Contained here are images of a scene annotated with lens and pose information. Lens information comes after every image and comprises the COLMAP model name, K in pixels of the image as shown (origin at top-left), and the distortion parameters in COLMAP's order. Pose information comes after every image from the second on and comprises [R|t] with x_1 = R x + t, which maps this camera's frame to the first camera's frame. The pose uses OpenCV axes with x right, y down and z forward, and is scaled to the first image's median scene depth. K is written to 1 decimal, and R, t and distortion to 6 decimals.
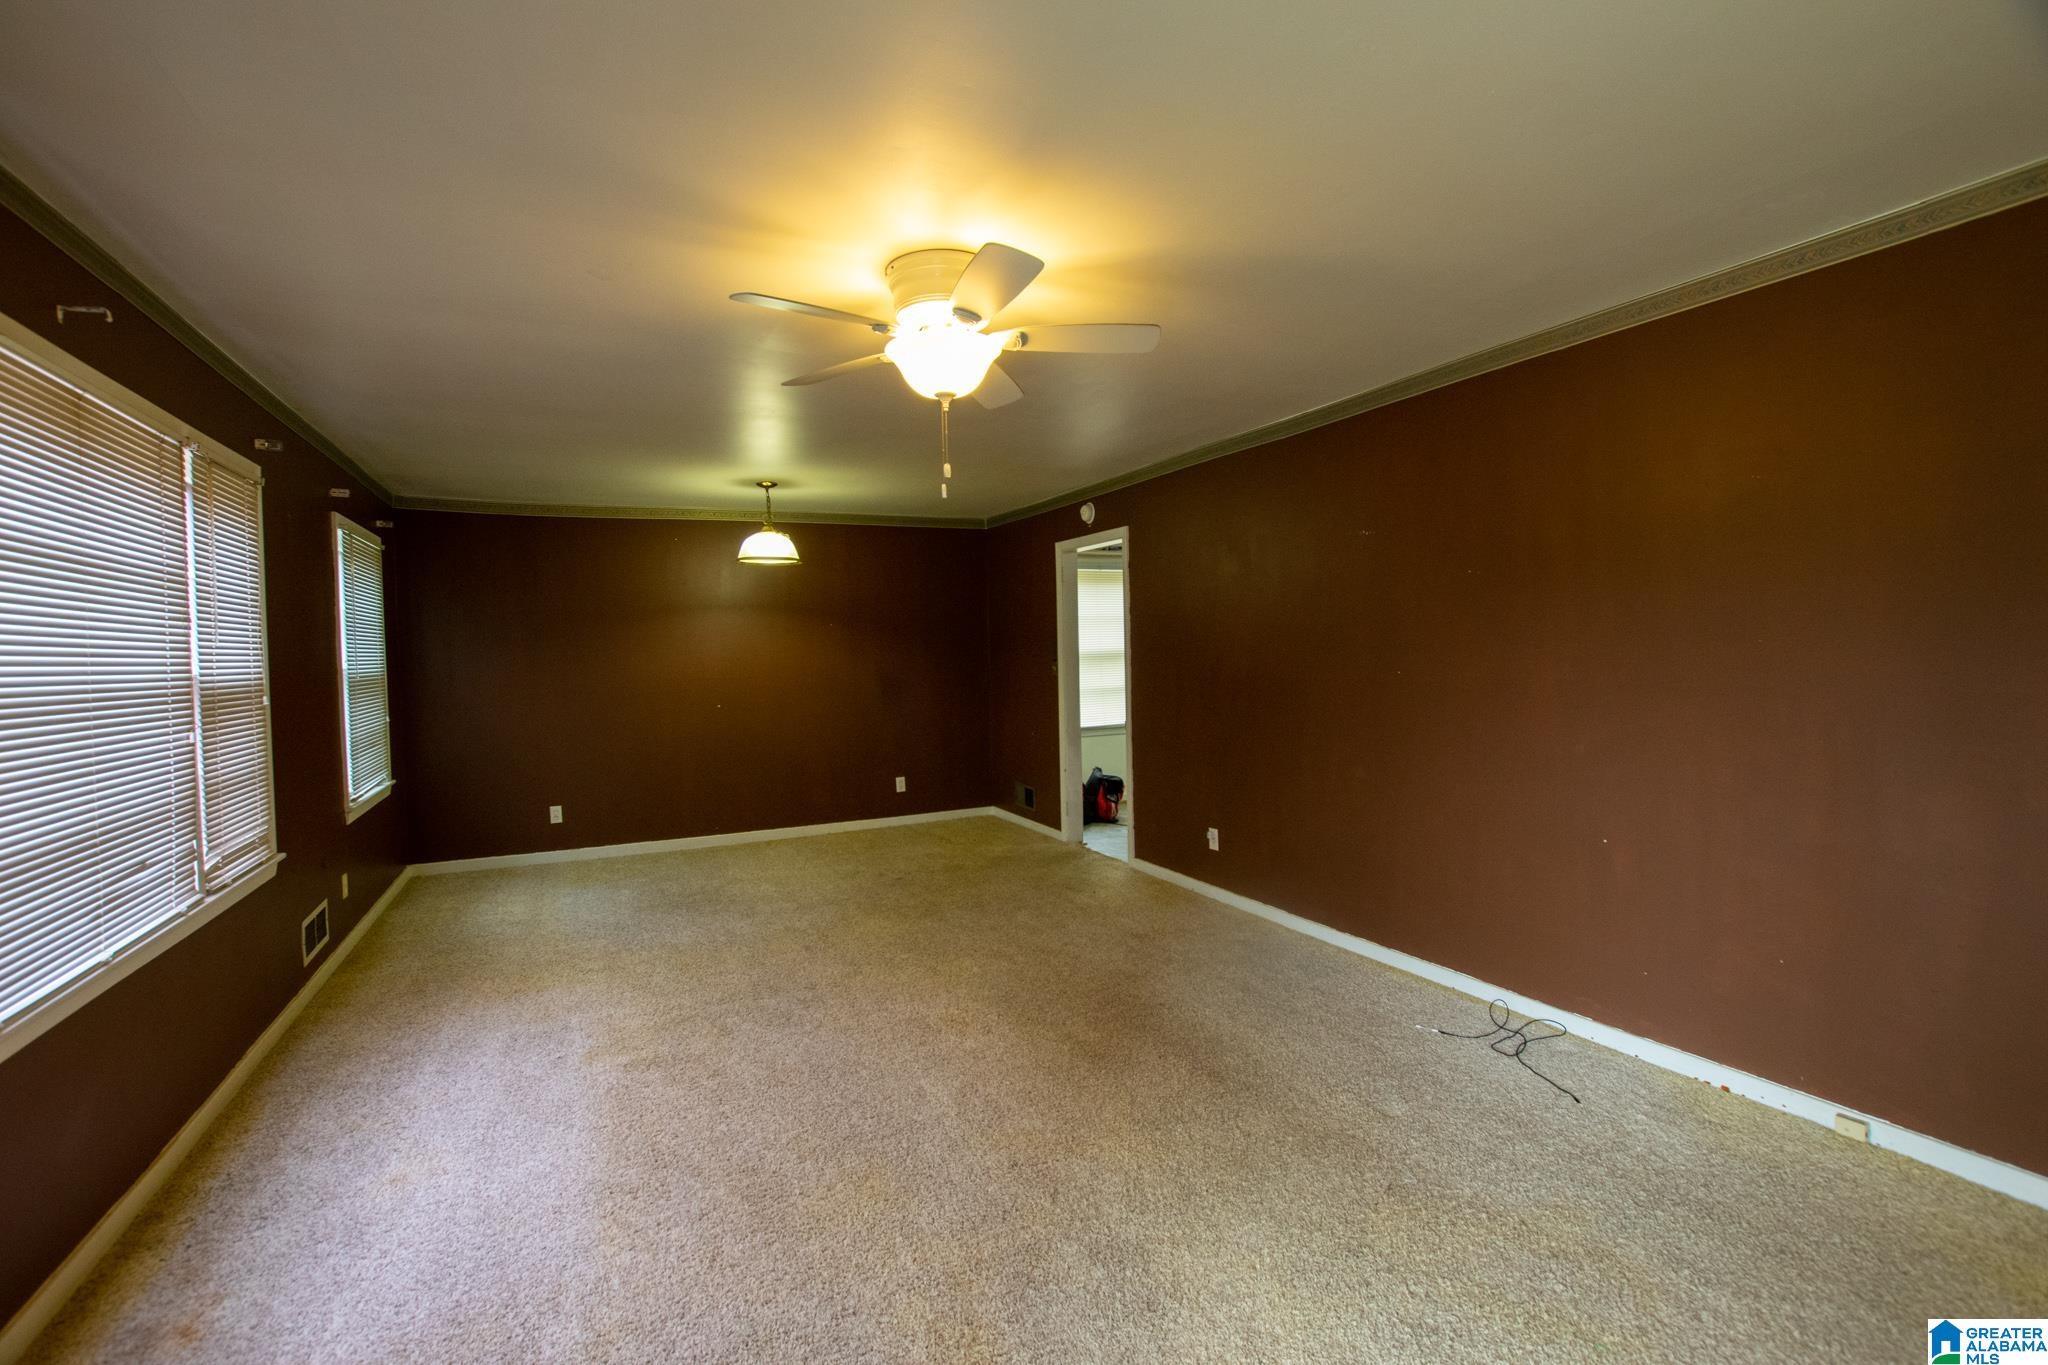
lens RADIAL K [[900.8, 0, 1024.0], [0, 900.8, 682.5], [0, 0, 1]] dist [-0.048472, 0.011303]
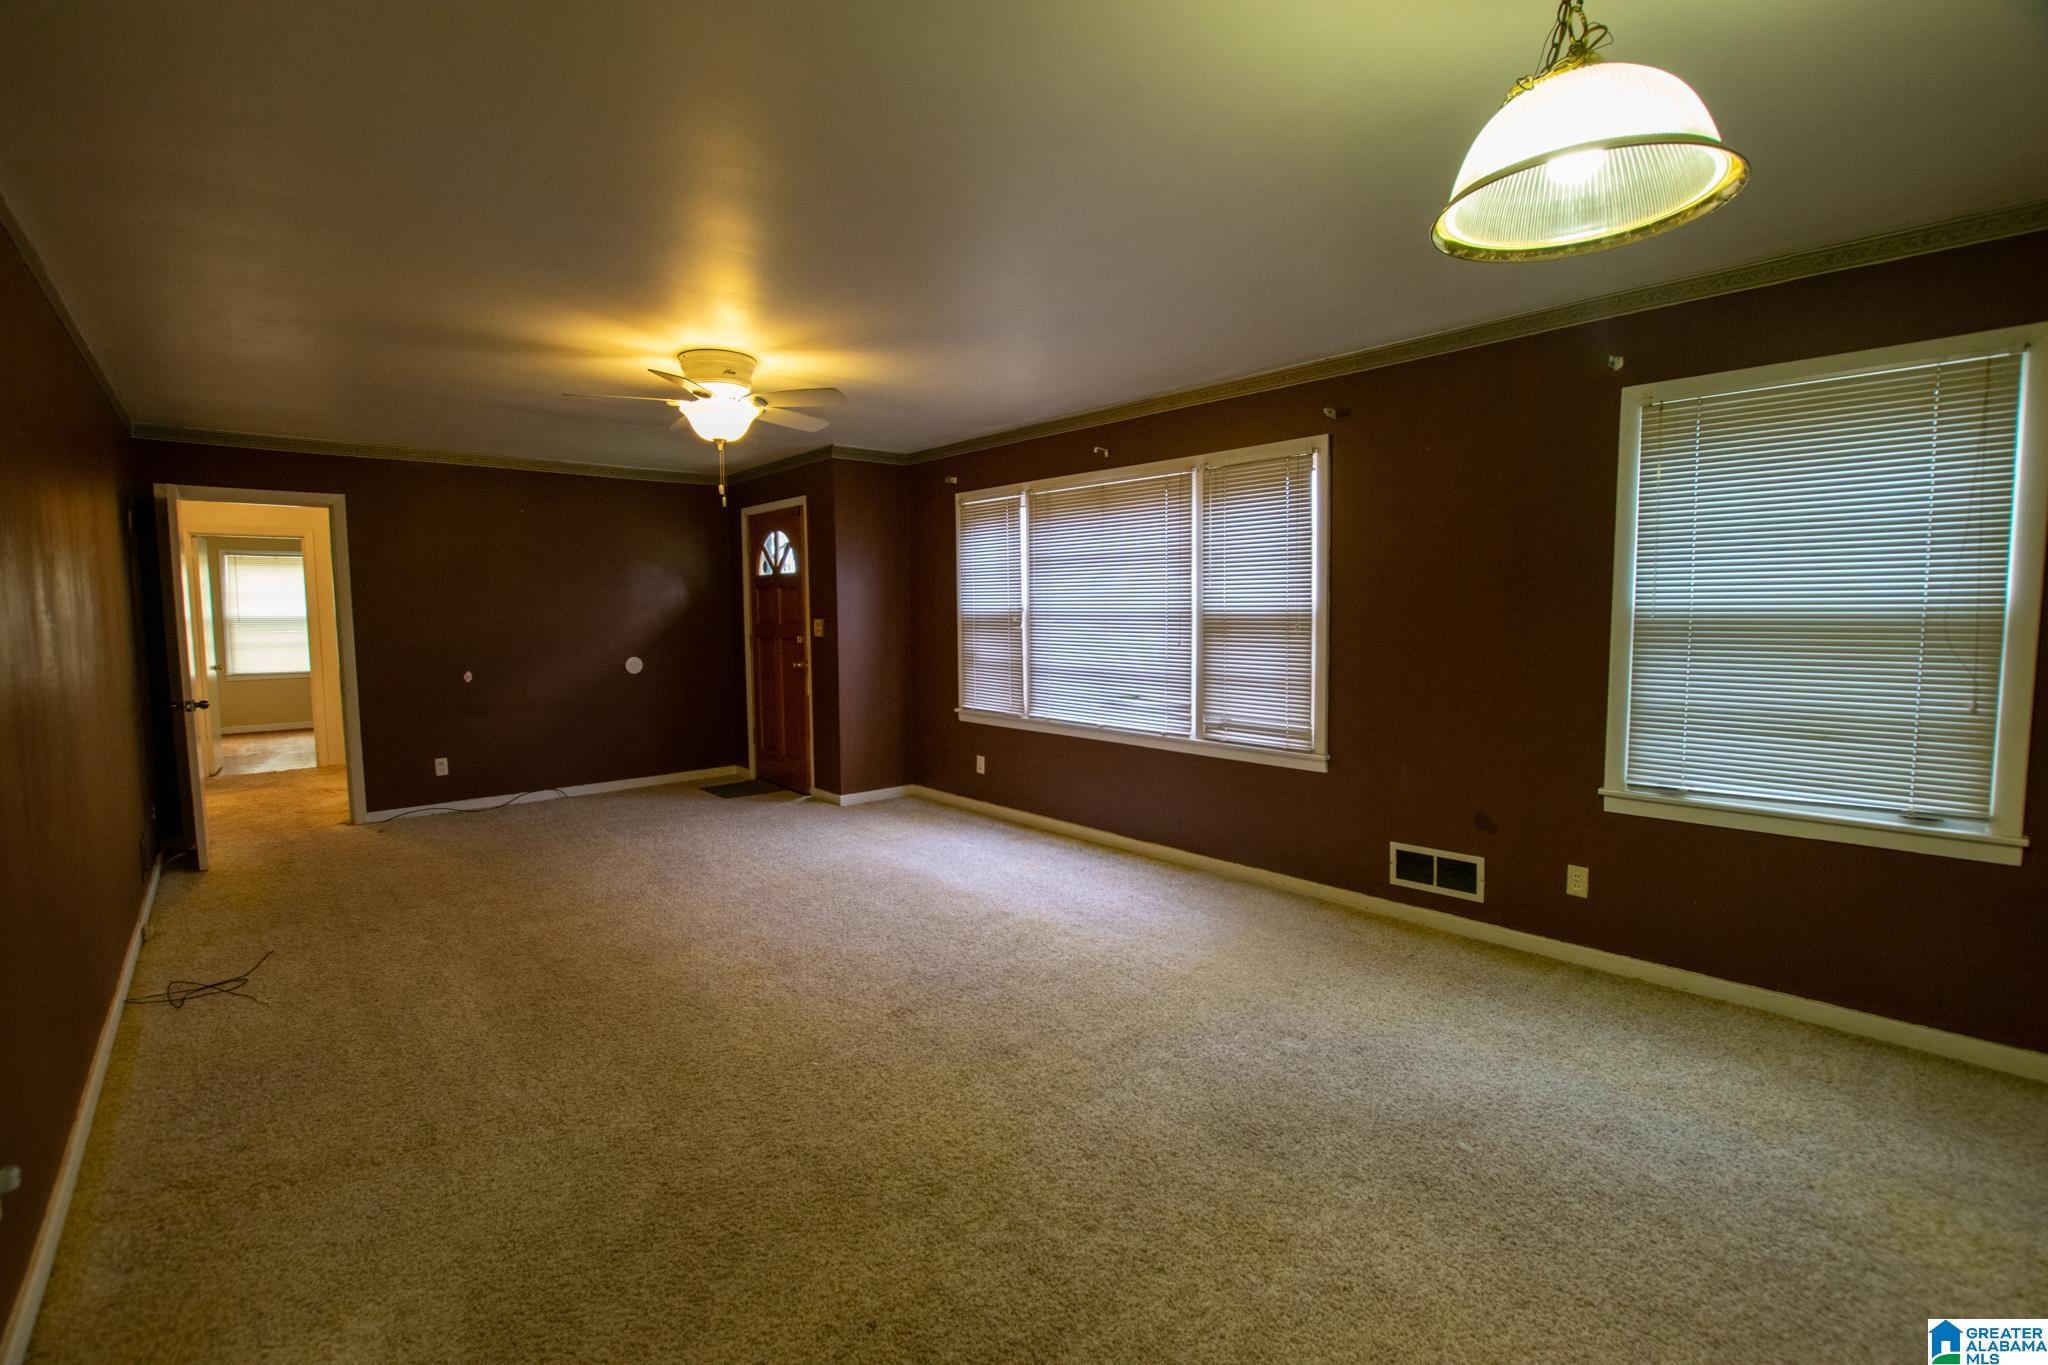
lens RADIAL K [[900.8, 0, 1024.0], [0, 900.8, 682.5], [0, 0, 1]] dist [-0.048472, 0.011303]
pose [[-0.962256, 0.046787, -0.268095, -0.100825], [0.015010, 0.992736, 0.119375, -0.048807], [0.271733, 0.110845, -0.955968, 1.696664]]
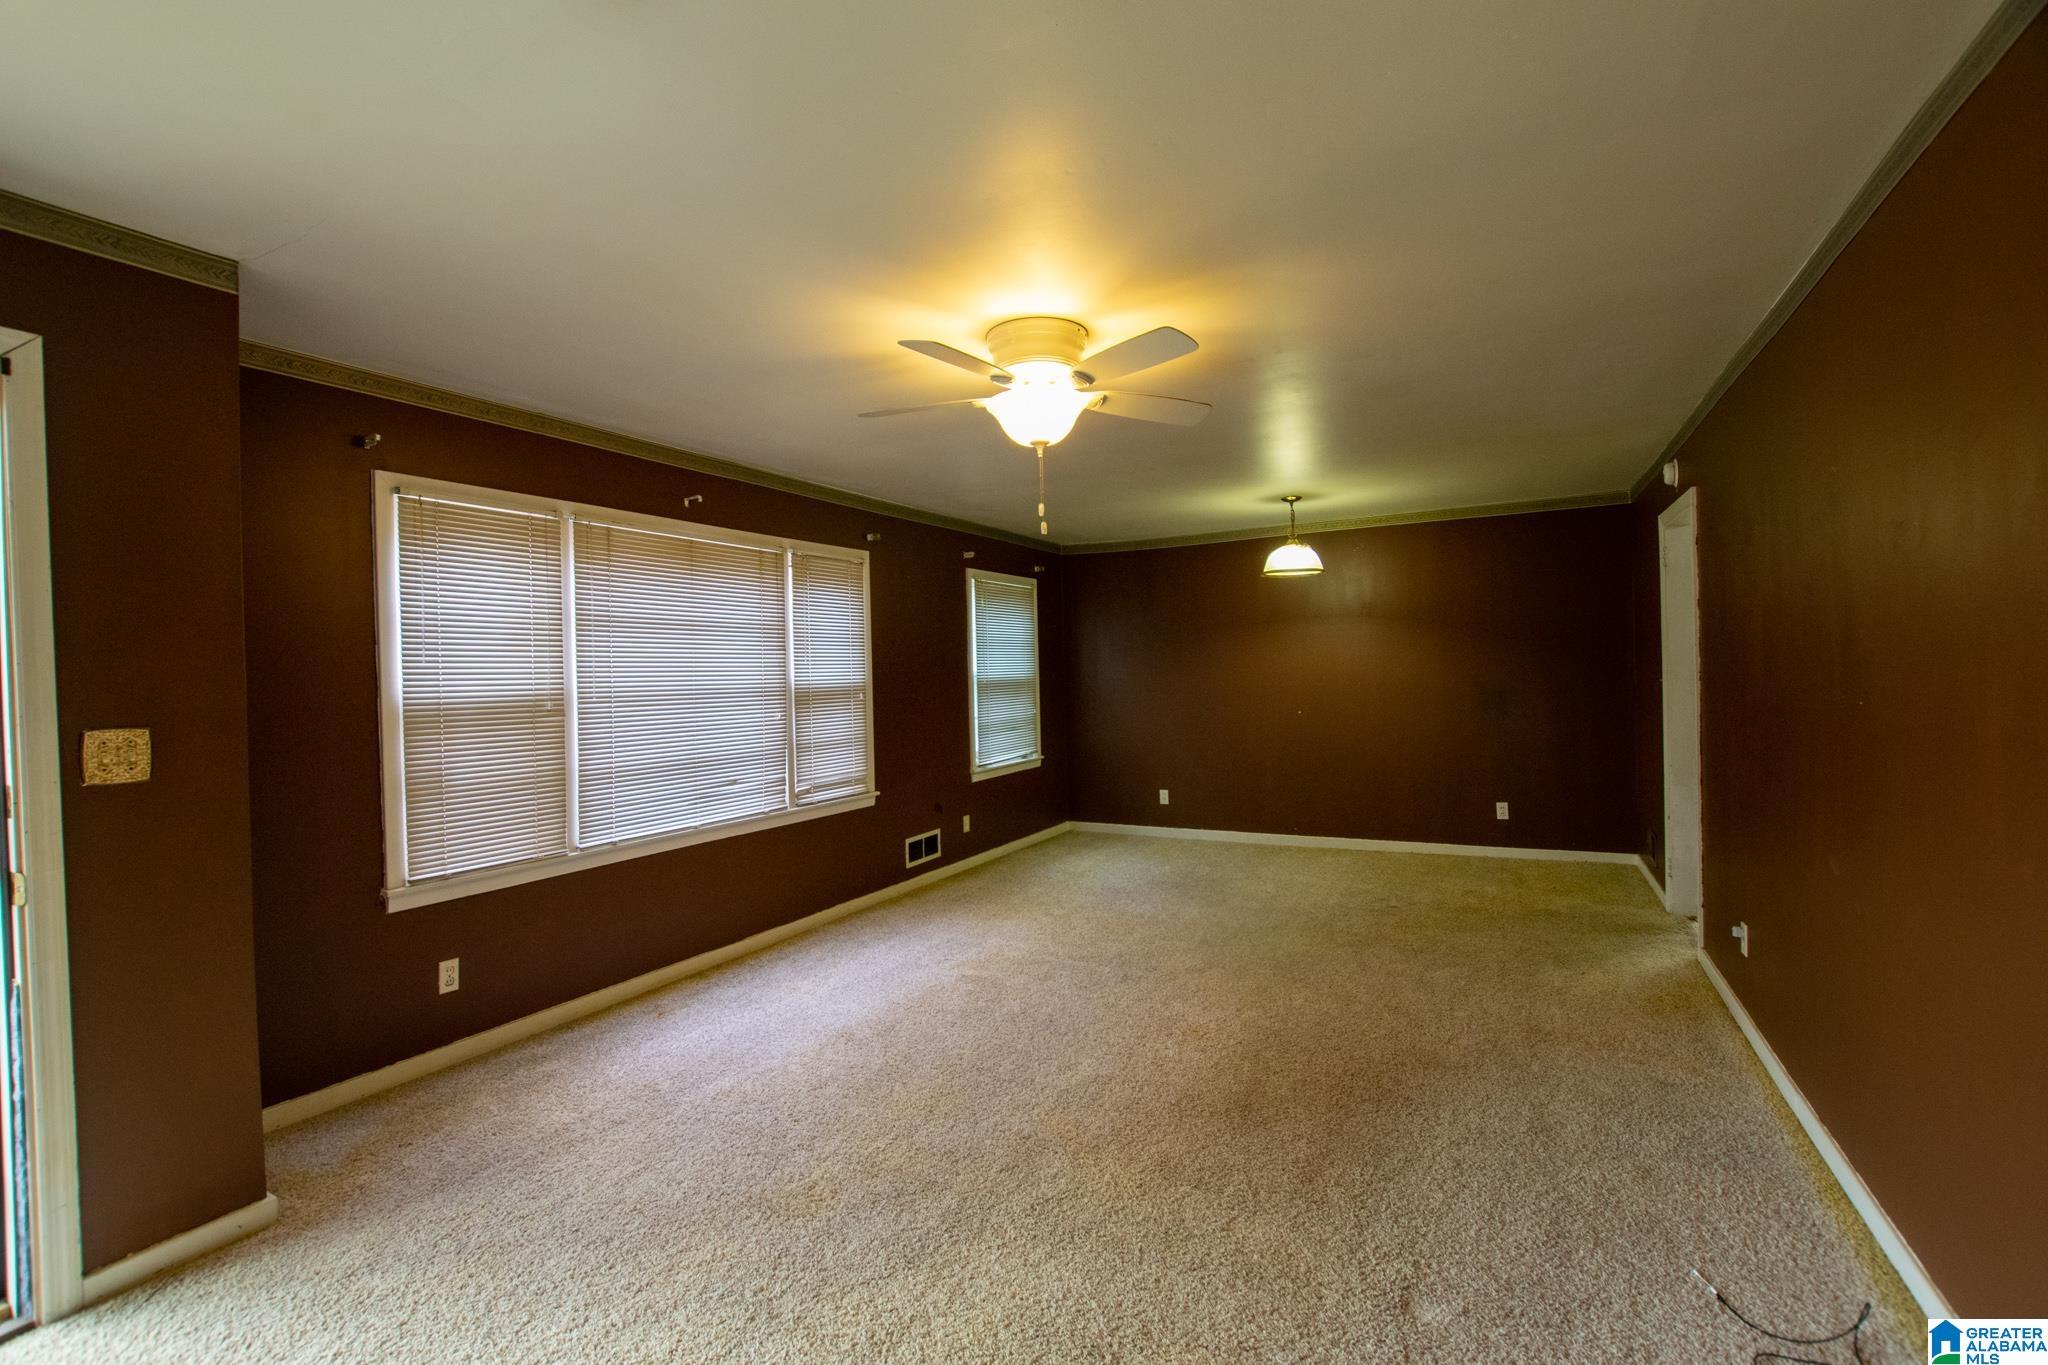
lens RADIAL K [[905.9, 0, 1024.0], [0, 905.9, 682.5], [0, 0, 1]] dist [-0.035421, 0.000128]
pose [[0.582085, 0.016679, -0.812957, 0.533839], [-0.017276, 0.999818, 0.008143, -0.018244], [0.812945, 0.009305, 0.582267, 0.208454]]
